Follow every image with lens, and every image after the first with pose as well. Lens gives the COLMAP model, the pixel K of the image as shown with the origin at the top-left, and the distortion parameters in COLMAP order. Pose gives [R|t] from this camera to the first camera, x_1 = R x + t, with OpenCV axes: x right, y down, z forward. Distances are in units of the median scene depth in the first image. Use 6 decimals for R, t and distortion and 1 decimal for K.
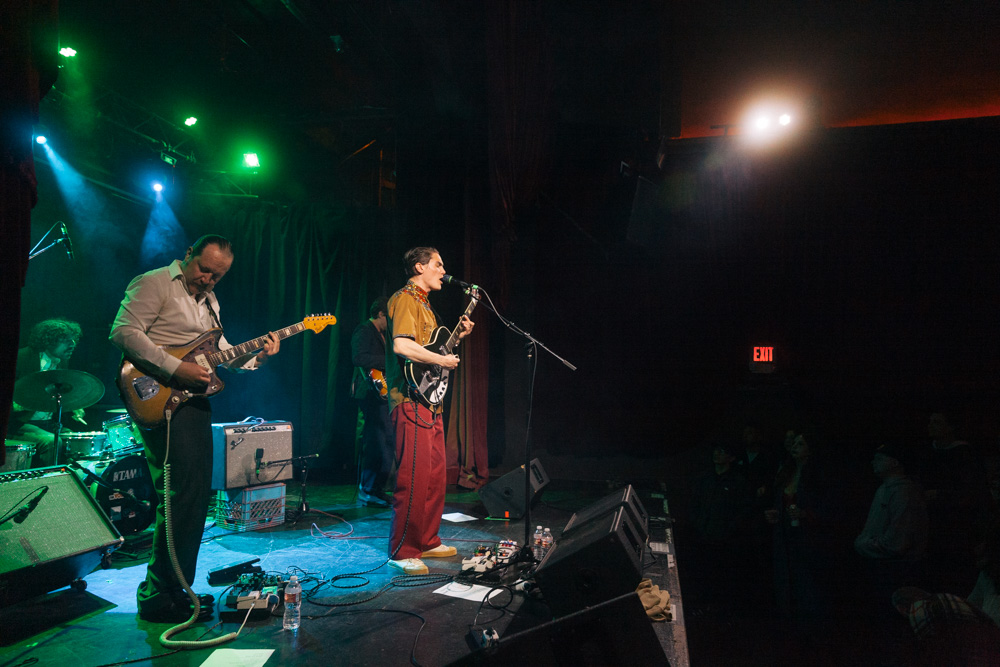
lens RADIAL K [[682.2, 0, 500.0], [0, 682.2, 333.5], [0, 0, 1]] dist [0.070080, -0.083688]
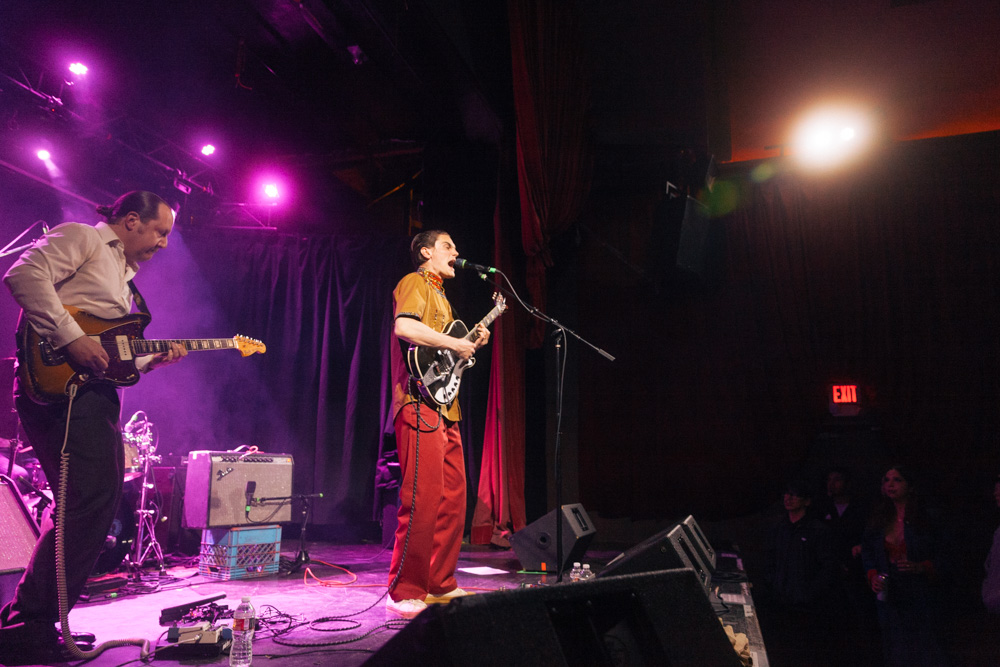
lens RADIAL K [[706.6, 0, 503.4], [0, 706.6, 321.3], [0, 0, 1]] dist [0.070715, -0.094158]
pose [[0.997393, -0.024112, -0.068016, 0.028835], [0.014090, 0.989455, -0.144152, 0.099578], [0.070774, 0.142818, 0.987215, 0.111999]]
